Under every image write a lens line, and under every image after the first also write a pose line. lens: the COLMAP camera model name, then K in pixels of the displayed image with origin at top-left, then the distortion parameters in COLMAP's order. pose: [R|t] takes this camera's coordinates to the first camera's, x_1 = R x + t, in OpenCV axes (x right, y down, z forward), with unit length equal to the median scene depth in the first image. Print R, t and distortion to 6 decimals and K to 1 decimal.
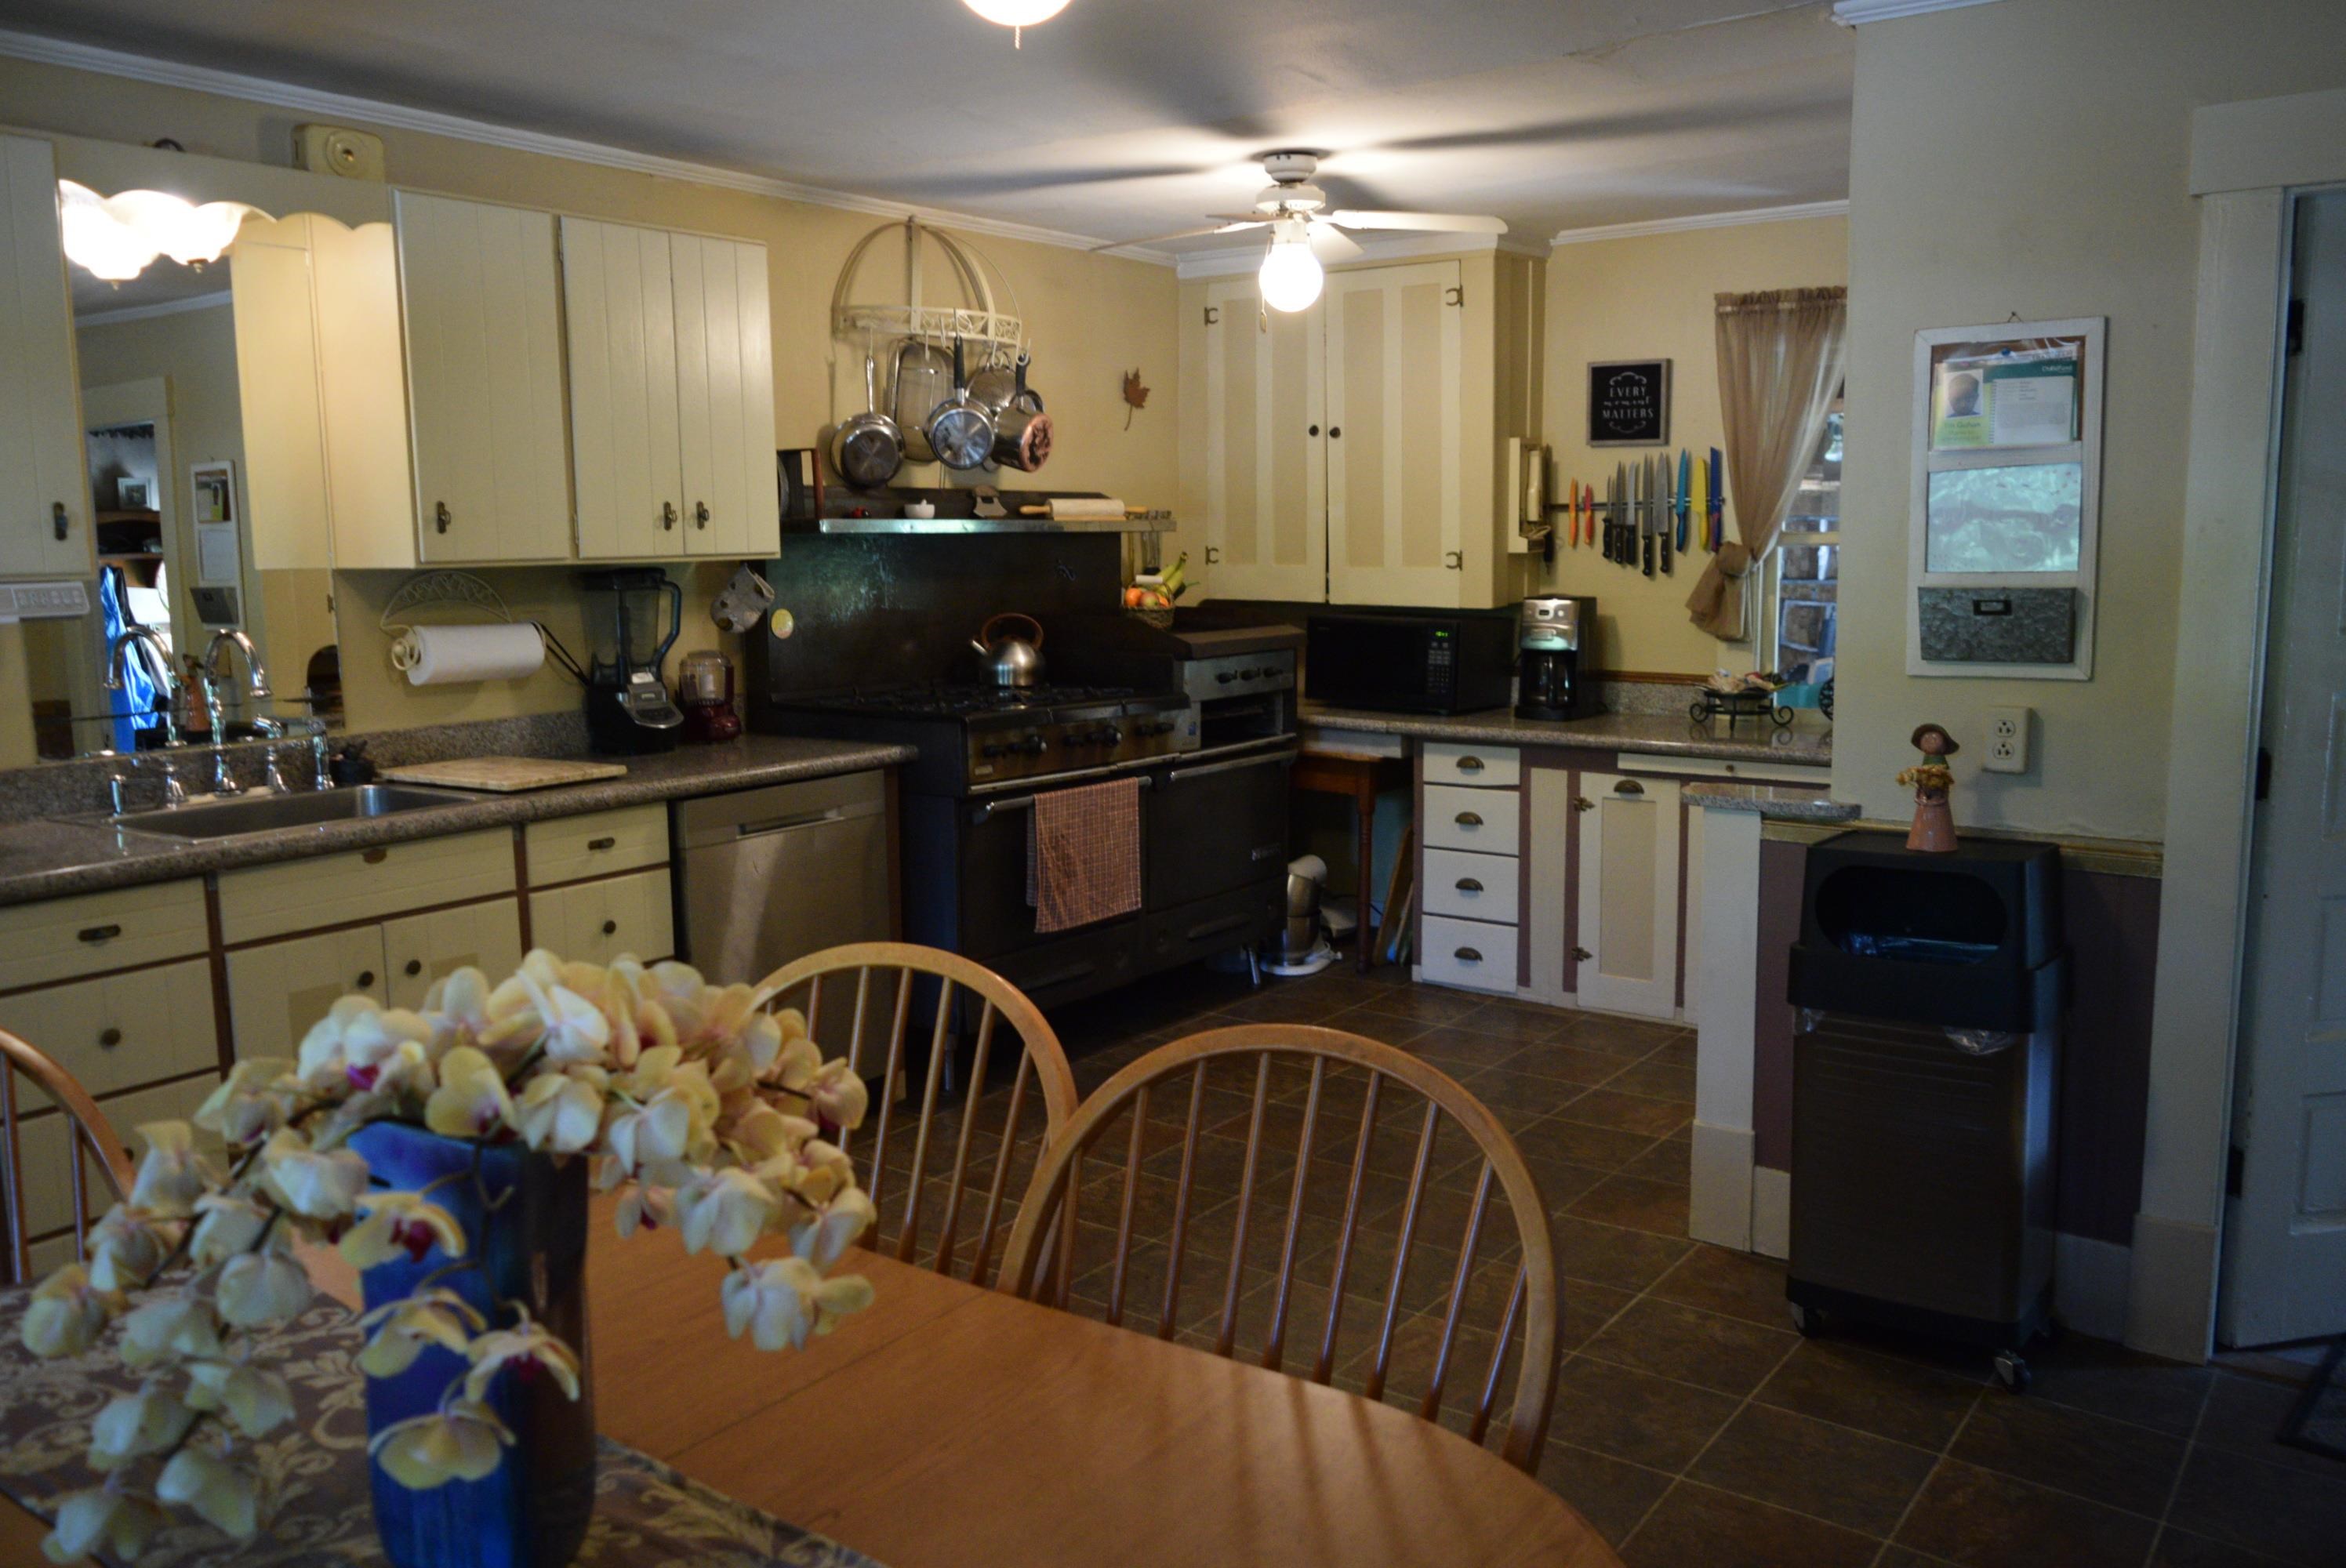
lens RADIAL K [[1835.0, 0, 1172.5], [0, 1835.0, 786.5], [0, 0, 1]] dist [-0.015865, 0.008082]
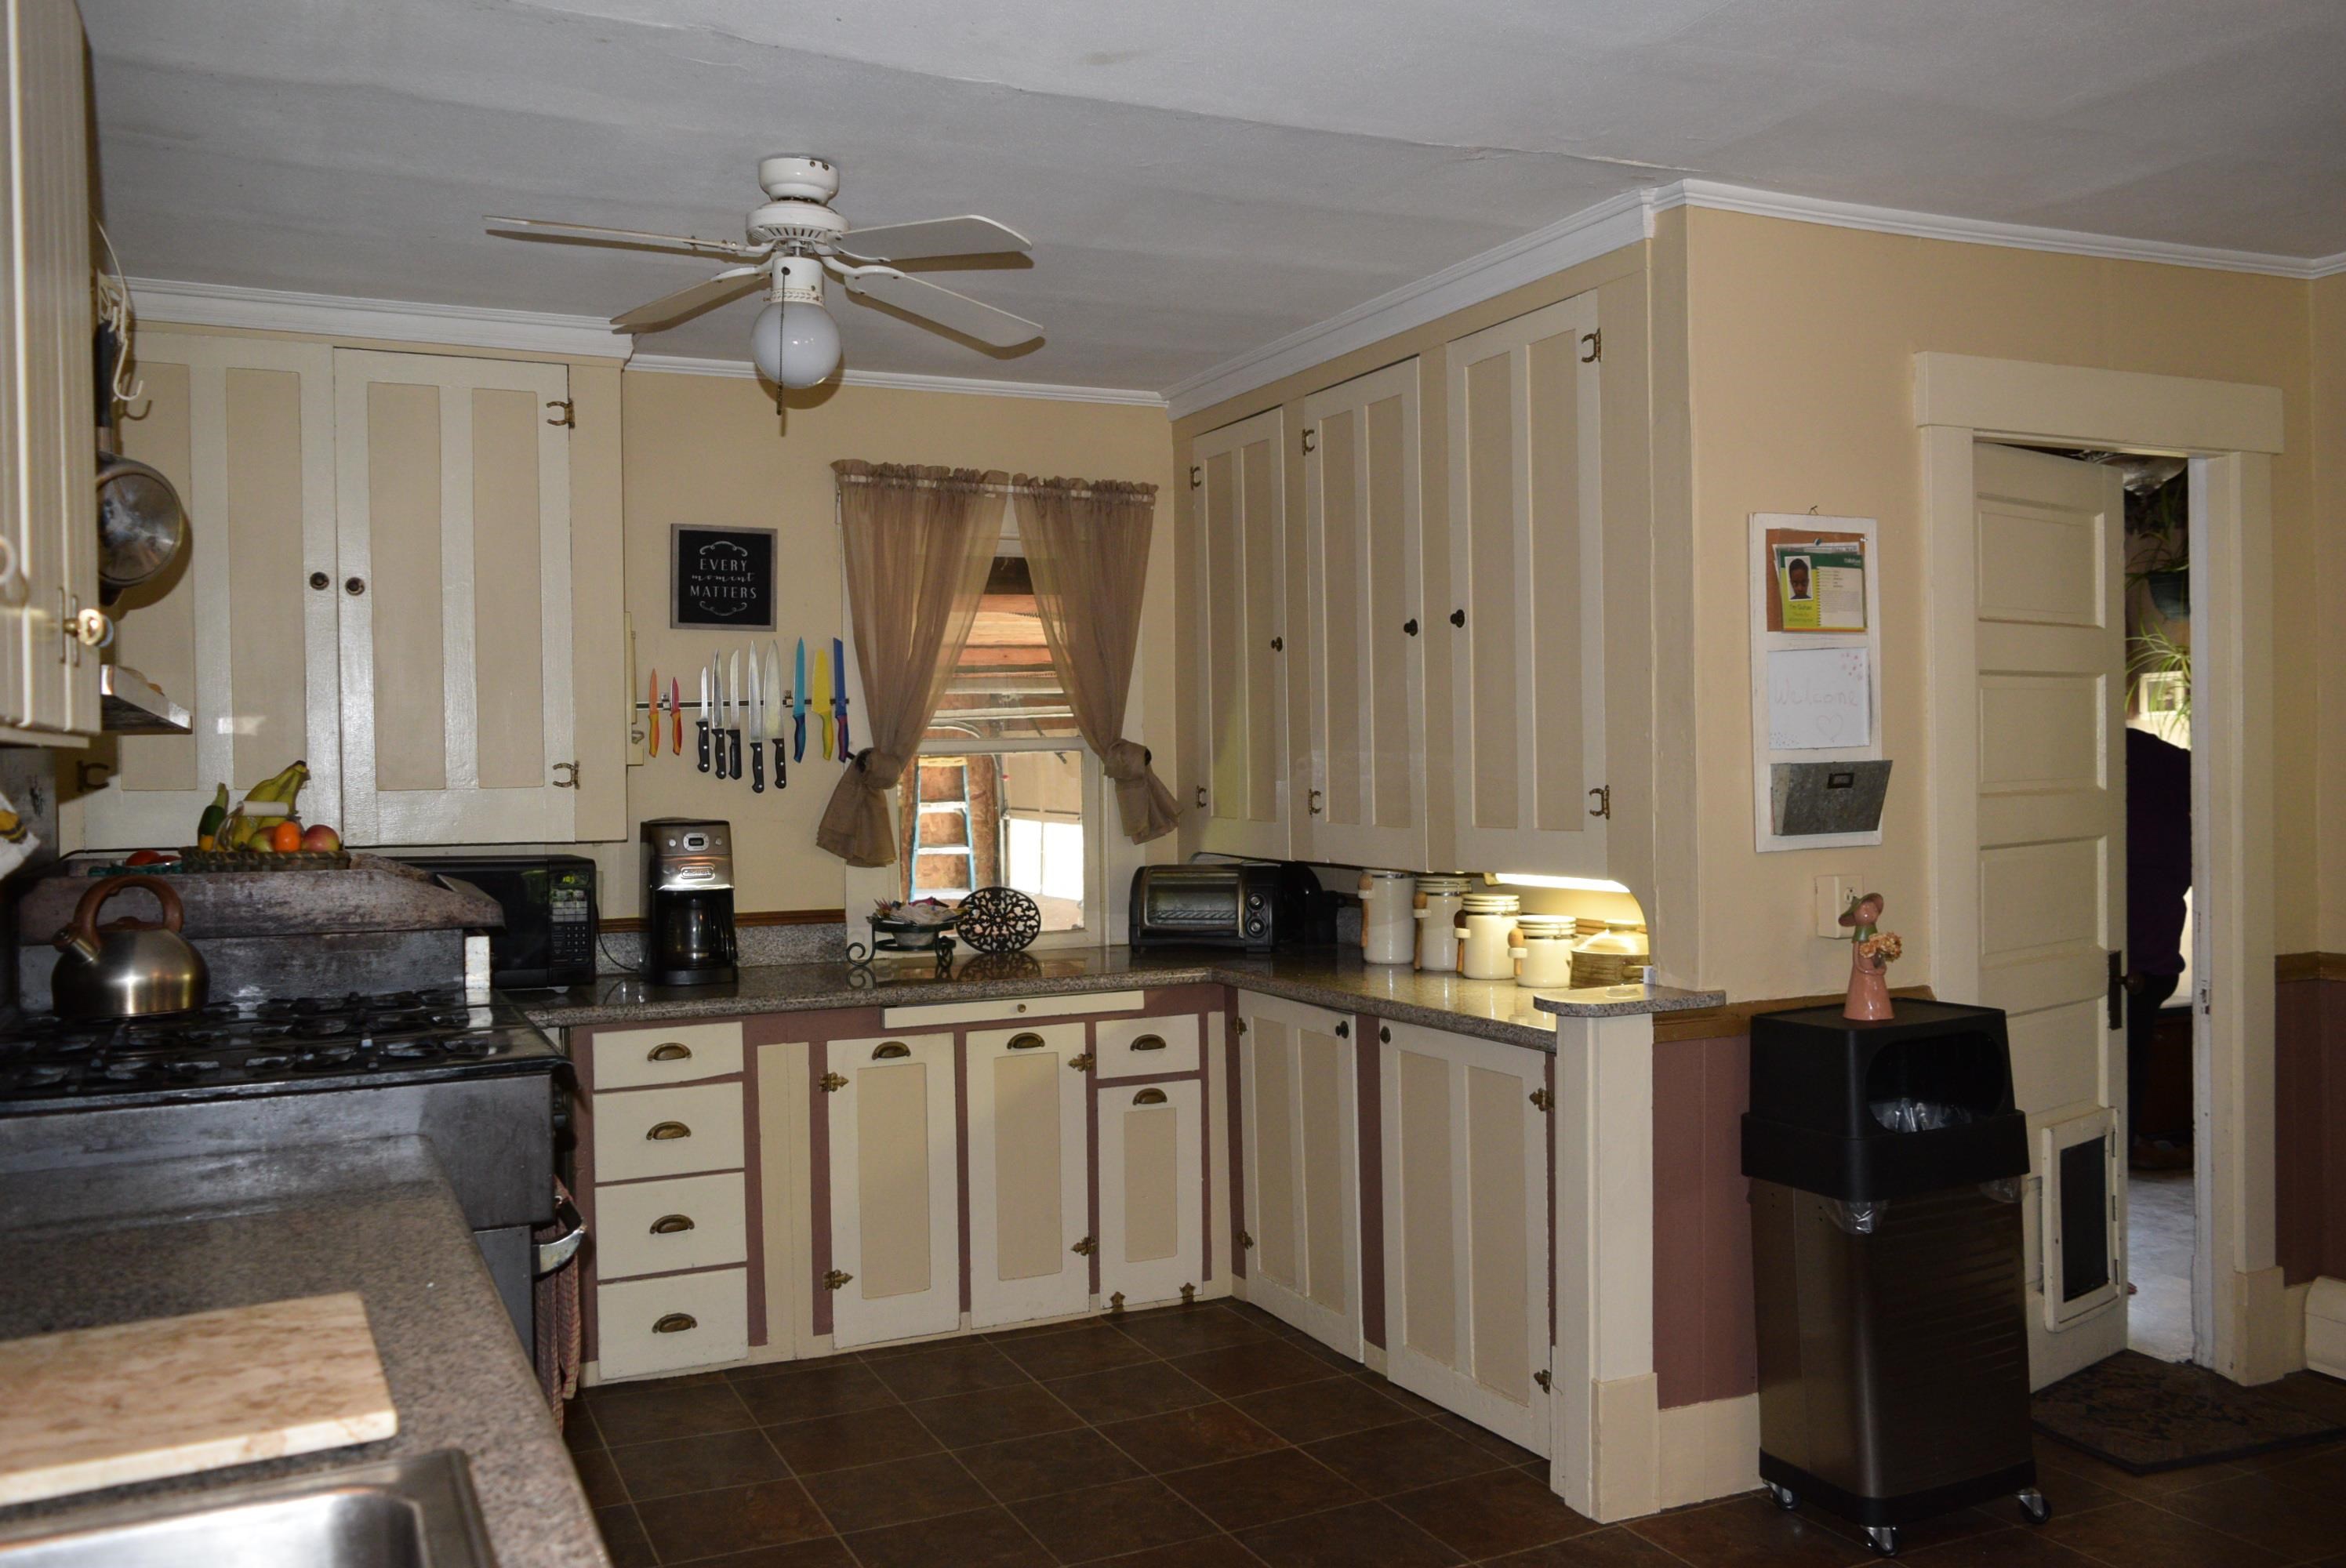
lens RADIAL K [[1835.0, 0, 1170.0], [0, 1835.0, 777.0], [0, 0, 1]] dist [-0.015865, 0.008082]
pose [[0.473824, -0.006673, 0.880594, -0.377692], [0.132836, 0.989071, -0.063981, -0.047645], [-0.870543, 0.147290, 0.469532, 0.480879]]
